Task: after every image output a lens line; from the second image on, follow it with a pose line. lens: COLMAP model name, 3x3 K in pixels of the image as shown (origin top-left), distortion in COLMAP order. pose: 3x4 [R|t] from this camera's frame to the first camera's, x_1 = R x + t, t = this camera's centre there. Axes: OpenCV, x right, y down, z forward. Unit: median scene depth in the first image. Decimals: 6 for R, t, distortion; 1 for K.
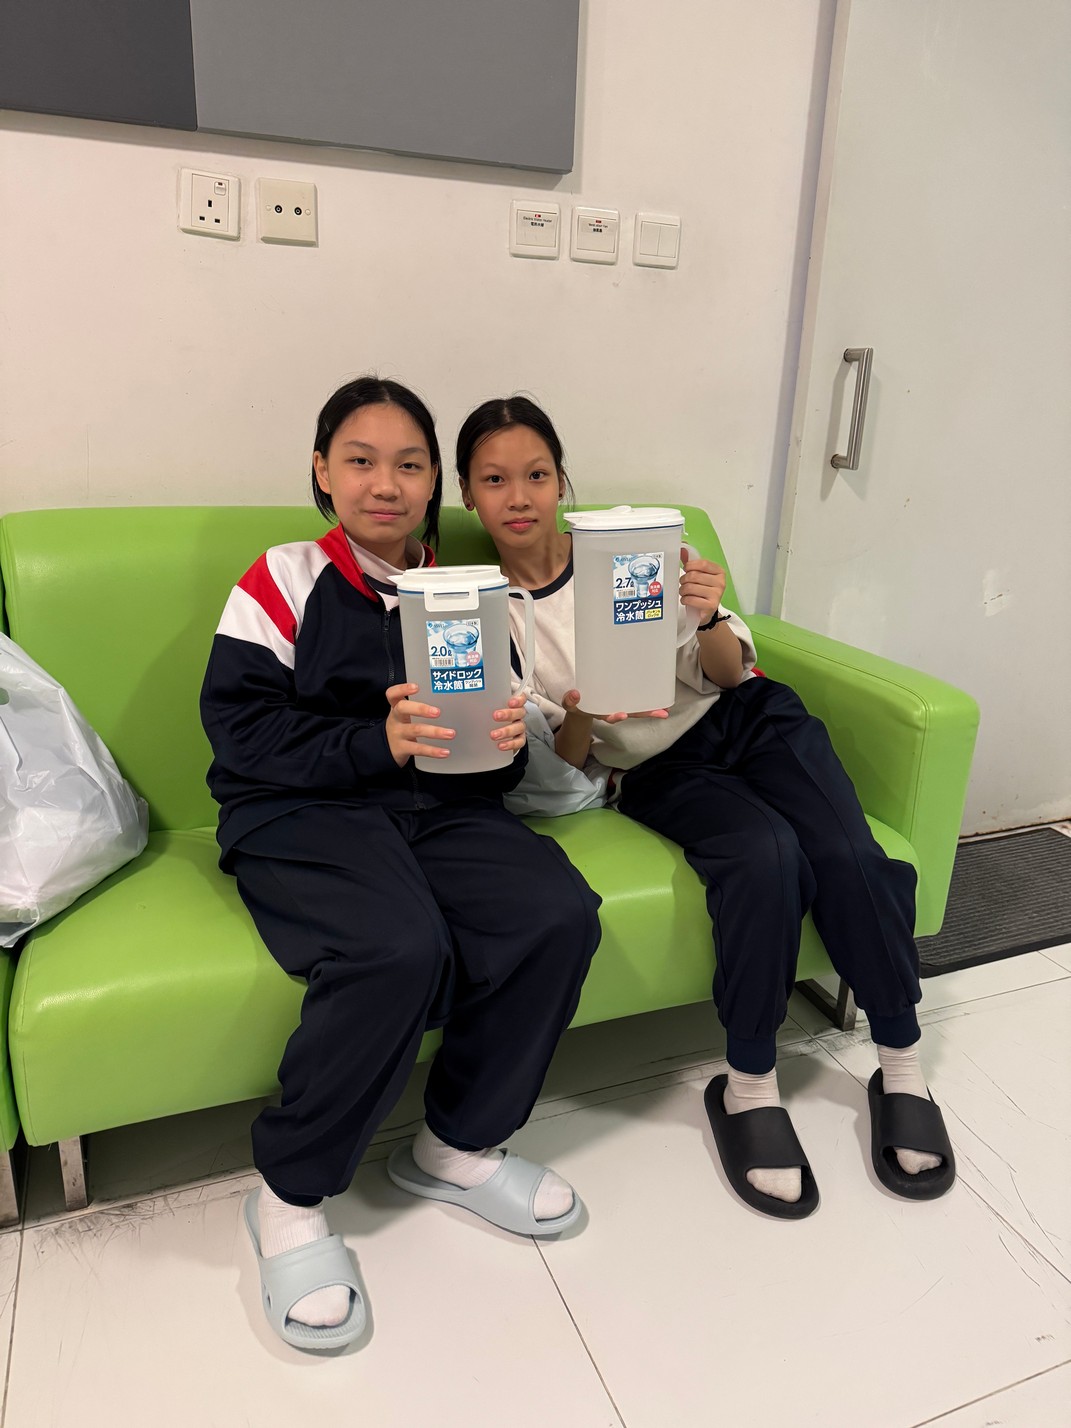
lens RADIAL K [[1009.5, 0, 537.8], [0, 1009.5, 737.1], [0, 0, 1]] dist [-0.003740, -0.001542]
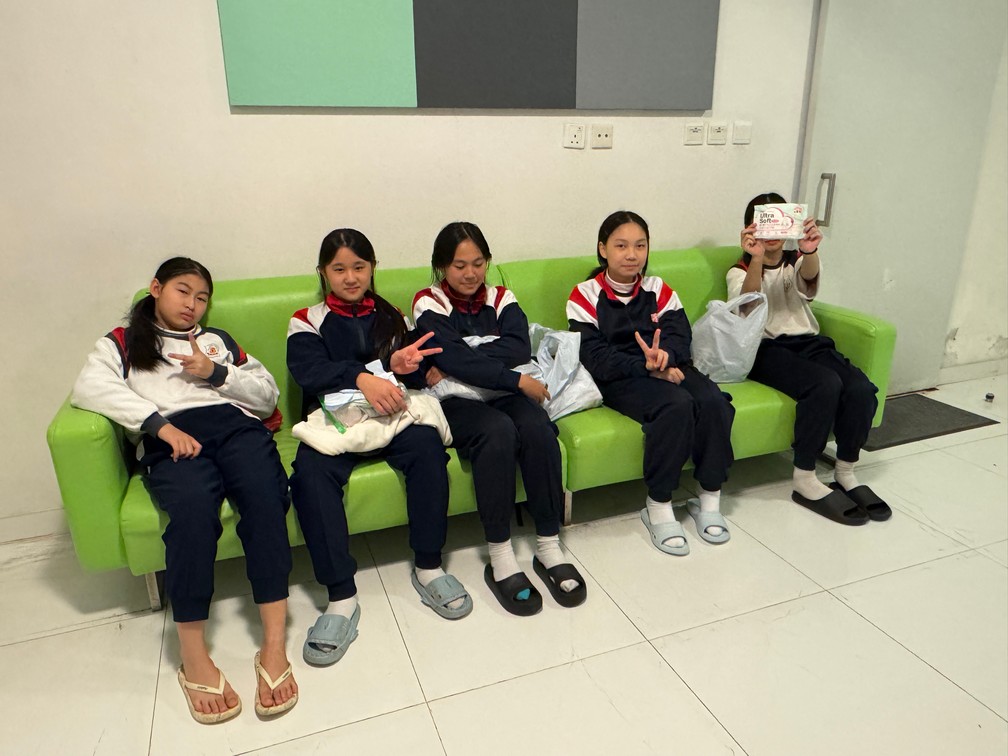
lens RADIAL K [[692.7, 0, 504.0], [0, 692.7, 378.0], [0, 0, 1]] dist [0.002267, 0.000859]
pose [[0.998902, -0.034633, -0.031565, -0.415691], [0.034331, 0.999360, -0.010052, 0.069067], [0.031893, 0.008958, 0.999451, -0.629673]]
